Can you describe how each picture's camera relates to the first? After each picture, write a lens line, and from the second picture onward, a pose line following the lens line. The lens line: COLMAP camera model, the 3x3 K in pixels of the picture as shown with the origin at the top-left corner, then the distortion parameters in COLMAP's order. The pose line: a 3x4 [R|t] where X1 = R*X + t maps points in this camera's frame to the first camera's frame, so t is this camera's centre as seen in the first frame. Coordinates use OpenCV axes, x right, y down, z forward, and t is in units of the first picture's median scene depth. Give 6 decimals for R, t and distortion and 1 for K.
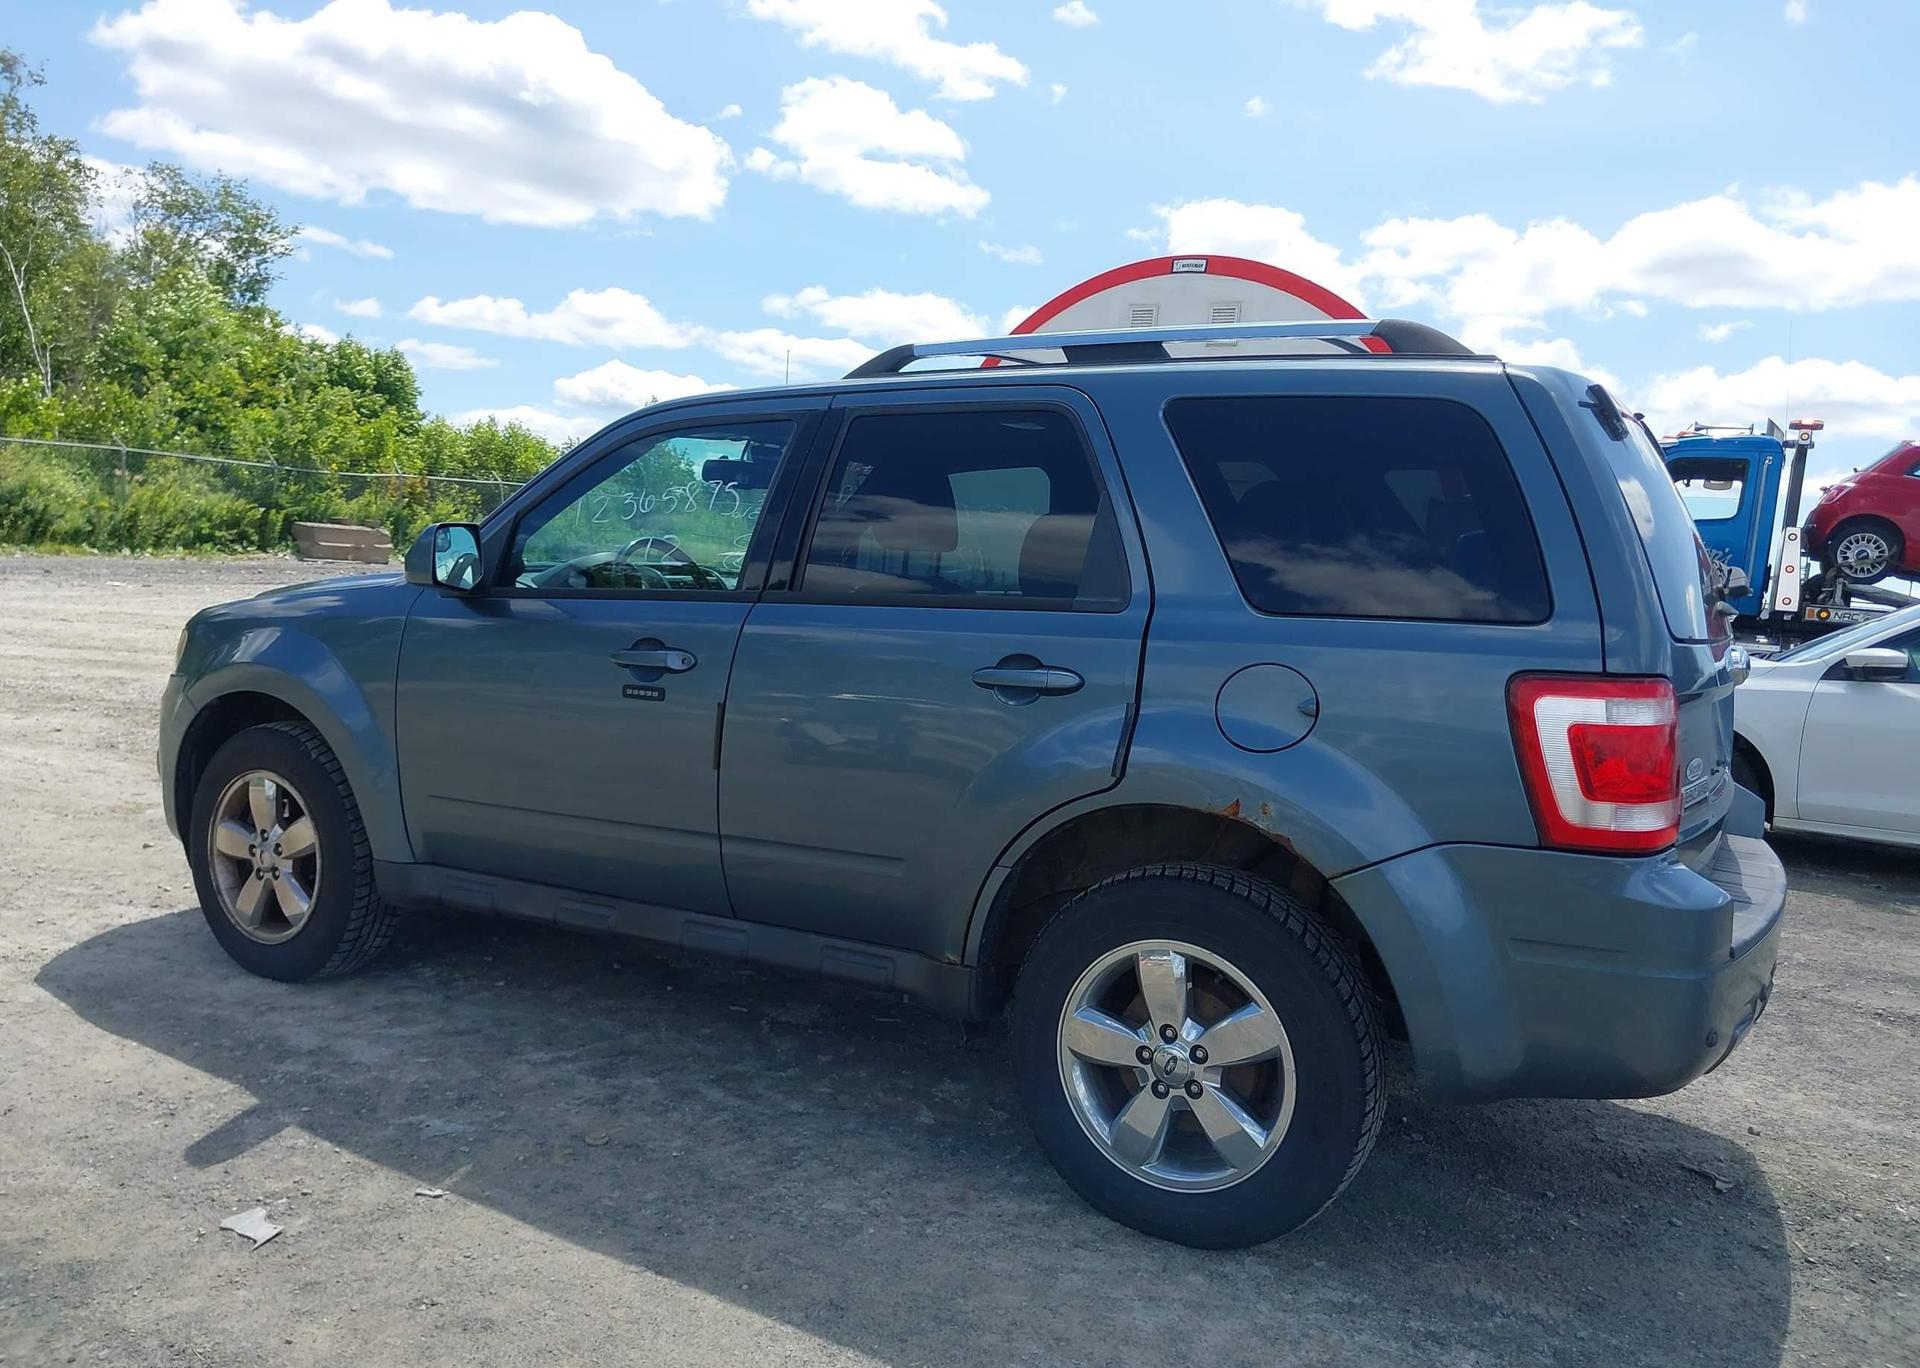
lens RADIAL K [[1504.6, 0, 960.3], [0, 1504.6, 675.0], [0, 0, 1]] dist [0.025198, -0.034933]
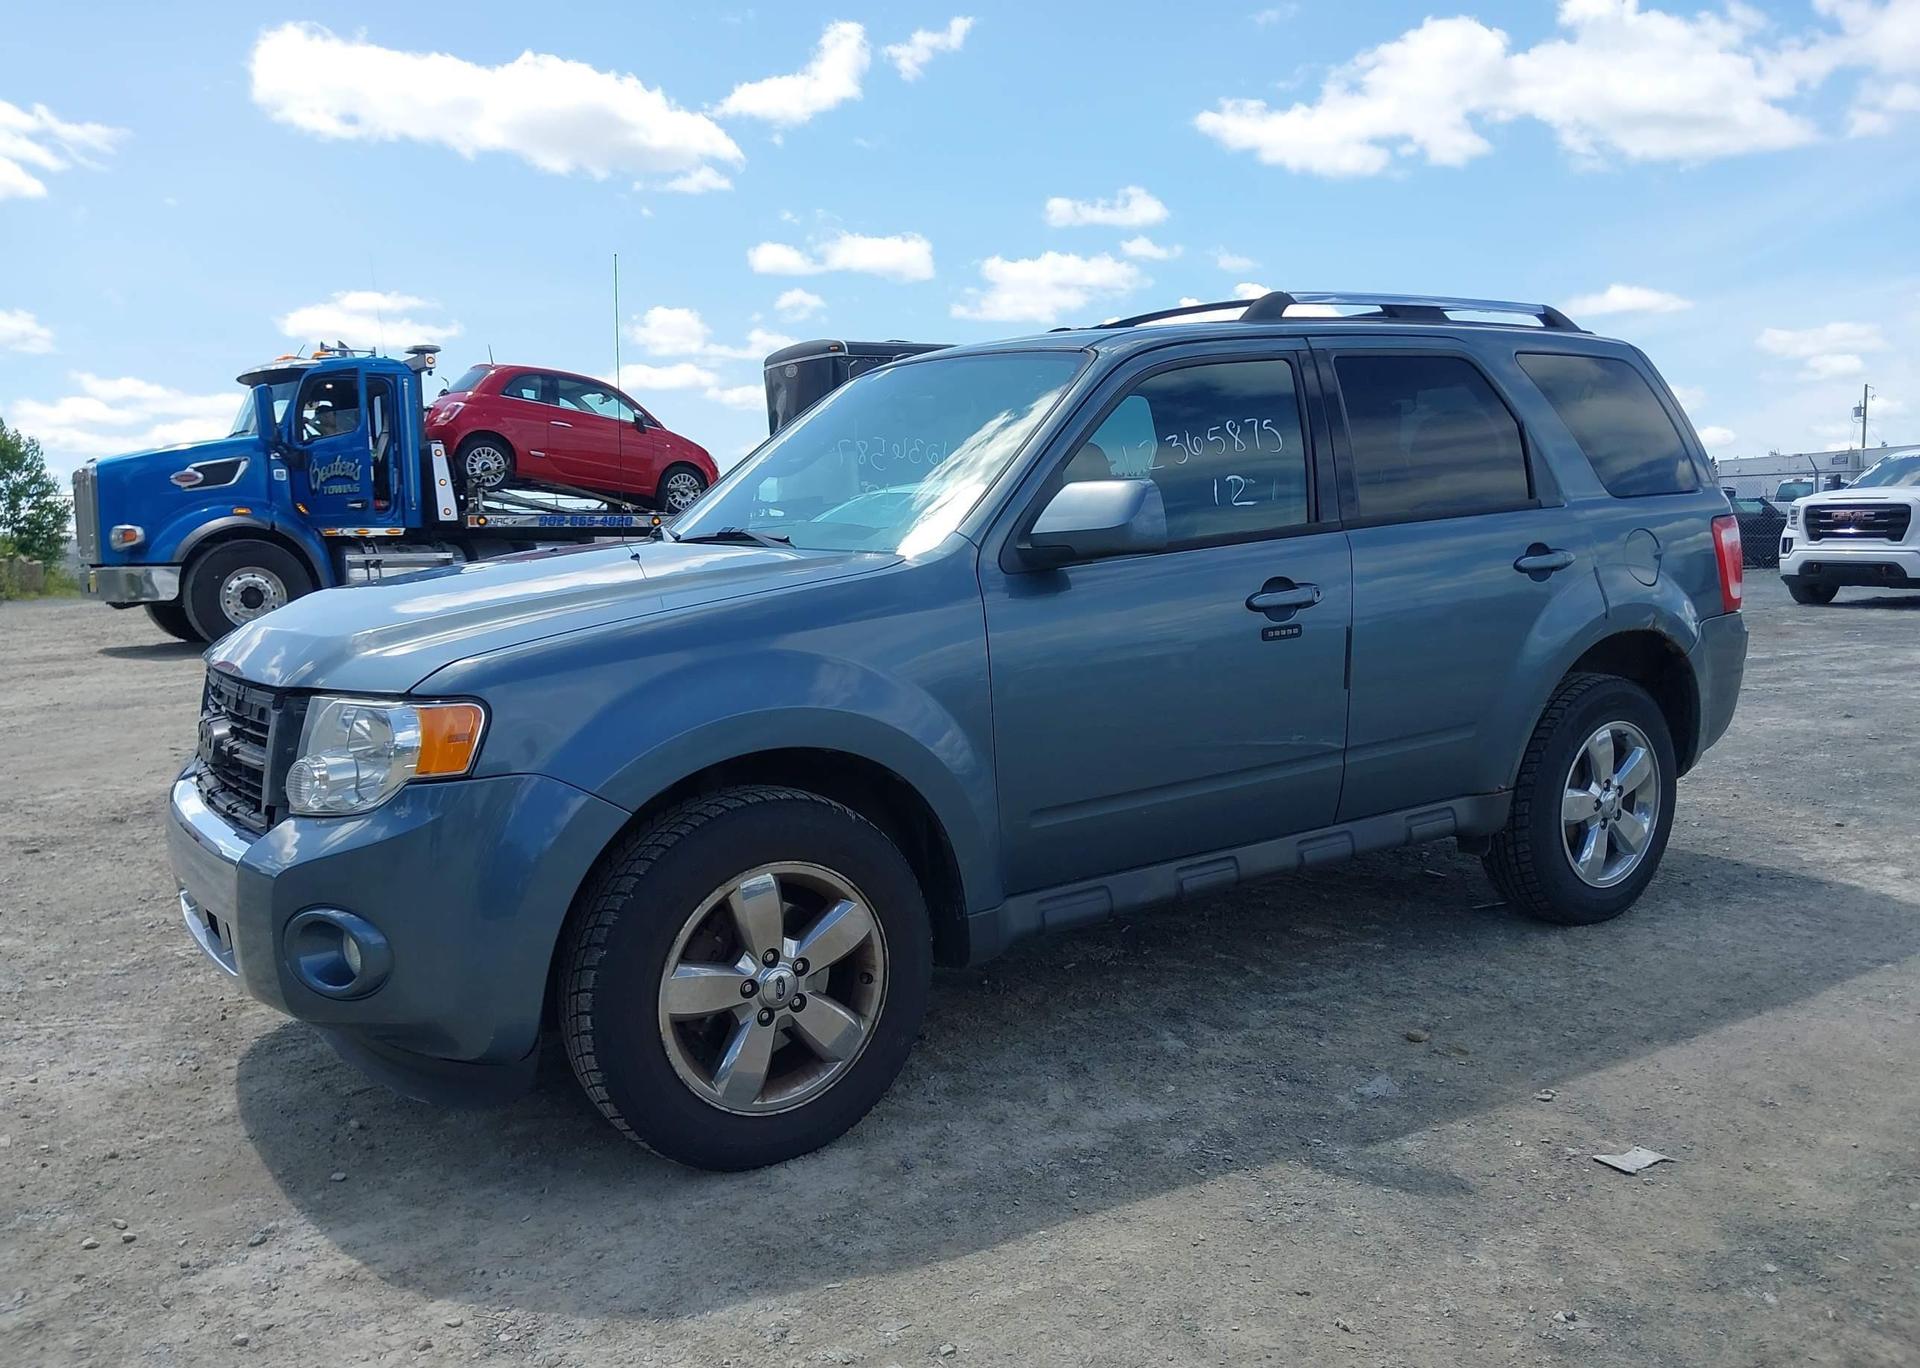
lens RADIAL K [[1504.6, 0, 985.1], [0, 1504.6, 681.4], [0, 0, 1]] dist [0.069840, -0.094733]
pose [[0.435305, -0.170477, 0.883995, -1.267291], [0.118972, 0.984189, 0.131214, -0.118804], [-0.892387, 0.048052, 0.448705, 0.767468]]
